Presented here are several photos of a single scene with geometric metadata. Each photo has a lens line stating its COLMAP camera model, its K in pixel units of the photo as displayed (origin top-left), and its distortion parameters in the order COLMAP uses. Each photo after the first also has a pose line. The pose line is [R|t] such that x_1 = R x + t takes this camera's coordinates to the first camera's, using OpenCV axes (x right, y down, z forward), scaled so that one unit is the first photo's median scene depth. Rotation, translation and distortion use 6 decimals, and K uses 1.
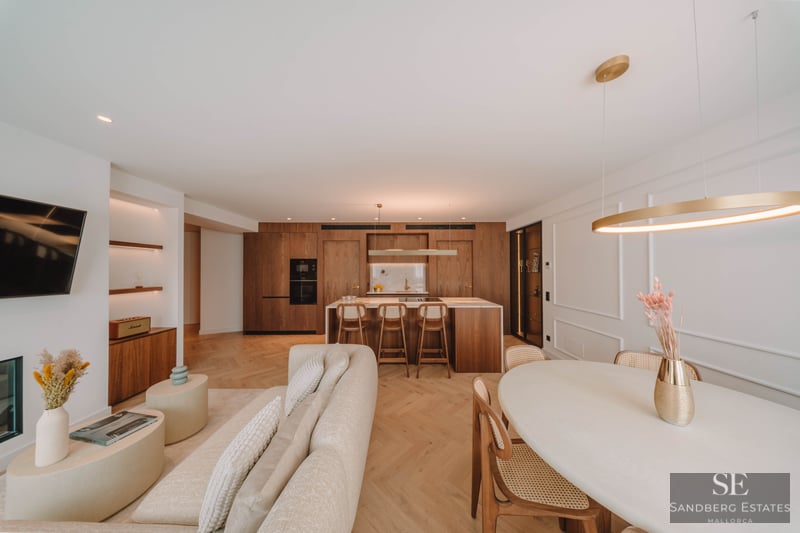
lens RADIAL K [[236.2, 0, 396.9], [0, 236.2, 265.3], [0, 0, 1]] dist [-0.003606, -0.000407]
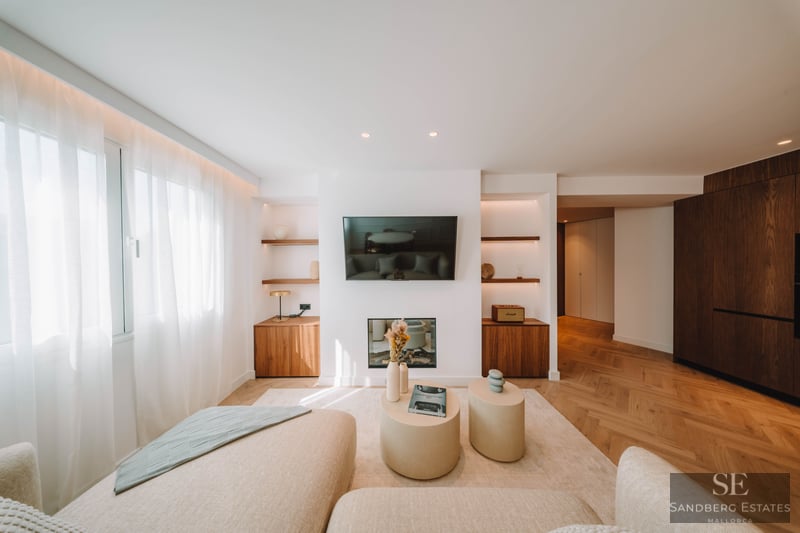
lens RADIAL K [[236.2, 0, 401.2], [0, 236.2, 264.8], [0, 0, 1]] dist [-0.003606, -0.000407]
pose [[-0.005682, 0.012841, -0.999901, -0.023824], [0.028503, 0.999513, 0.012674, 0.004749], [0.999578, -0.028429, -0.006045, 0.442579]]
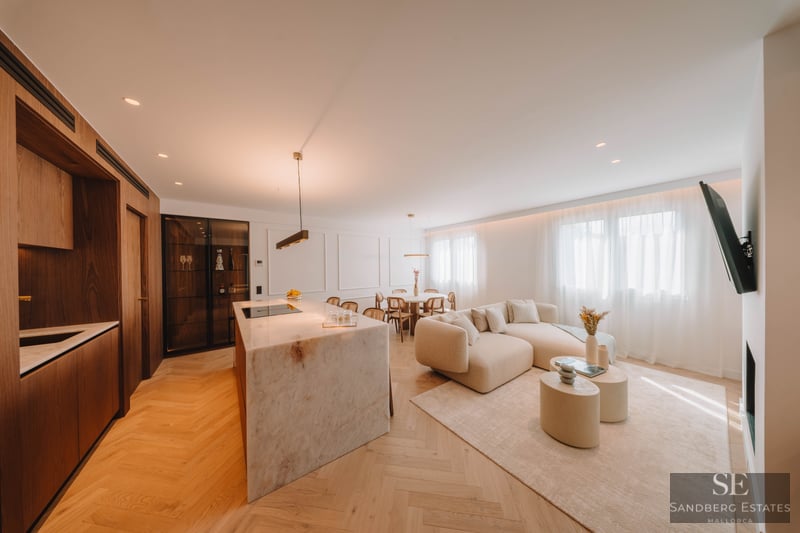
lens RADIAL K [[236.2, 0, 397.1], [0, 236.2, 269.1], [0, 0, 1]] dist [-0.003606, -0.000407]
pose [[-0.587141, -0.001117, 0.809484, -0.856463], [-0.003948, 0.999991, -0.001483, 0.035441], [-0.809475, -0.004067, -0.587140, 1.416217]]
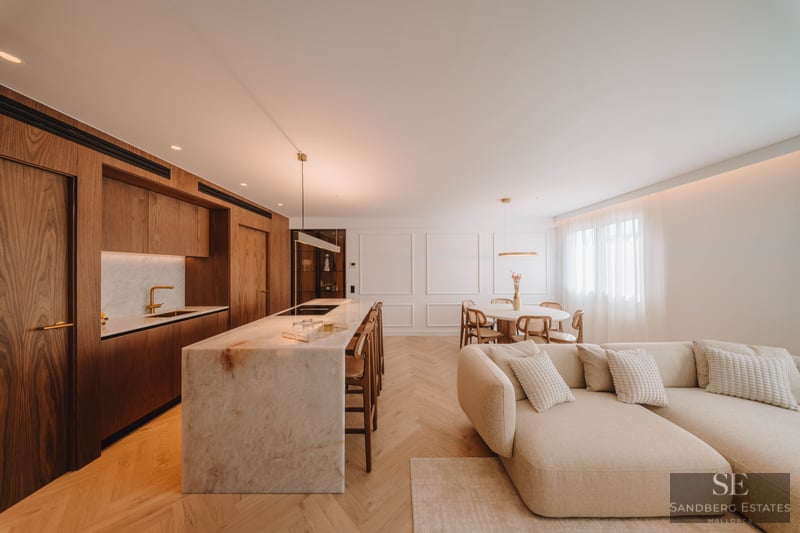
lens RADIAL K [[236.2, 0, 398.0], [0, 236.2, 268.4], [0, 0, 1]] dist [-0.003606, -0.000407]
pose [[0.007441, 0.004151, 0.999964, -0.799558], [-0.015089, 0.999878, -0.004039, 0.023001], [-0.999858, -0.015058, 0.007503, 0.934870]]
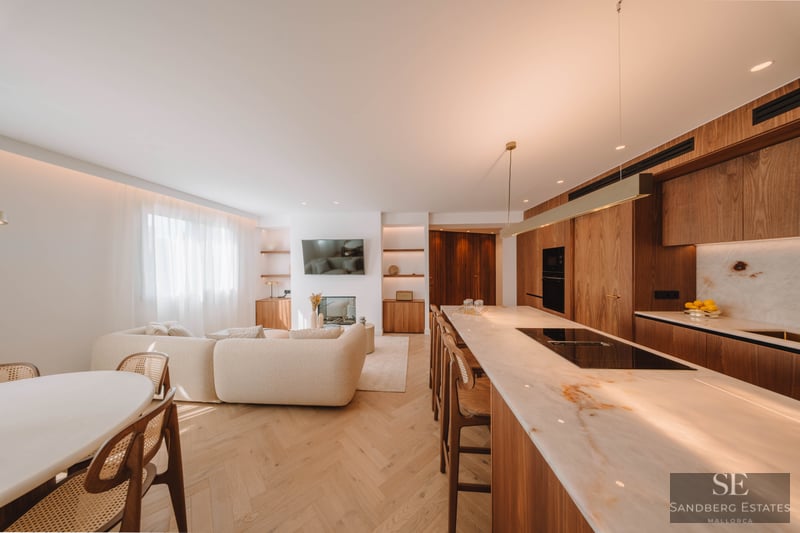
lens RADIAL K [[236.2, 0, 402.0], [0, 236.2, 266.9], [0, 0, 1]] dist [-0.003606, -0.000407]
pose [[-0.060700, 0.009878, -0.998107, 0.606907], [0.026993, 0.999602, 0.008251, 0.021232], [0.997791, -0.026441, -0.060942, 0.957616]]
